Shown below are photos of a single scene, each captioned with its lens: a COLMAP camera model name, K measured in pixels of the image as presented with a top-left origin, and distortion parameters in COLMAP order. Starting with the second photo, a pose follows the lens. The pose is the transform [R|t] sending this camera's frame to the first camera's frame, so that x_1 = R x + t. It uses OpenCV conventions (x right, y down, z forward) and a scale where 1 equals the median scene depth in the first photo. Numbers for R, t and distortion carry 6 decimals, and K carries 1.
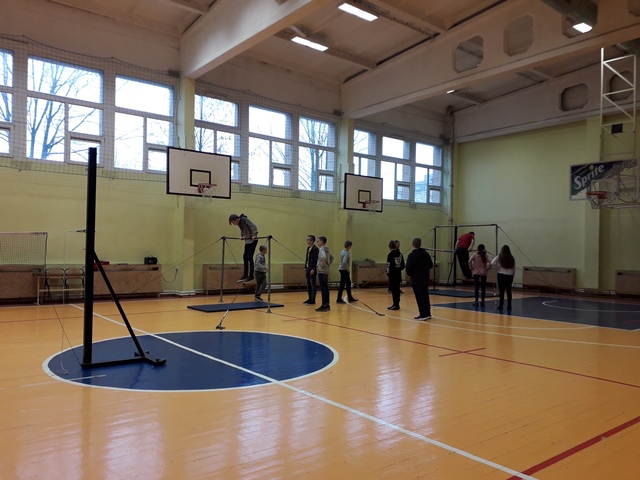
lens RADIAL K [[514.3, 0, 337.7], [0, 514.3, 248.0], [0, 0, 1]] dist [0.087713, -0.118706]
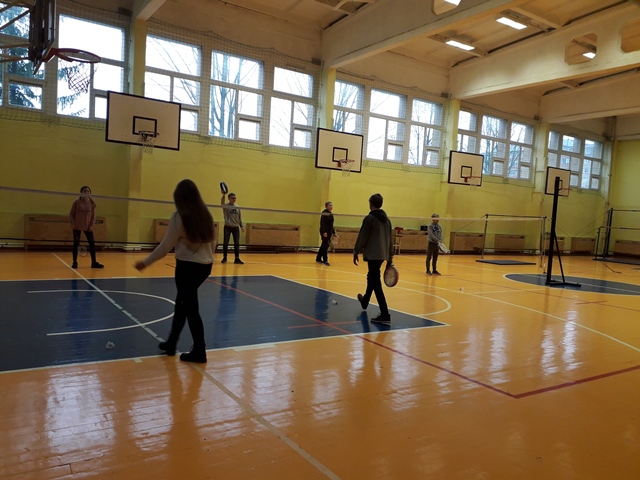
lens RADIAL K [[514.3, 0, 314.1], [0, 514.3, 231.2], [0, 0, 1]] dist [0.087713, -0.118706]
pose [[0.994766, 0.044991, -0.091740, -0.228786], [-0.041460, 0.998338, 0.040035, -0.005210], [0.093389, -0.036022, 0.994978, -0.195856]]
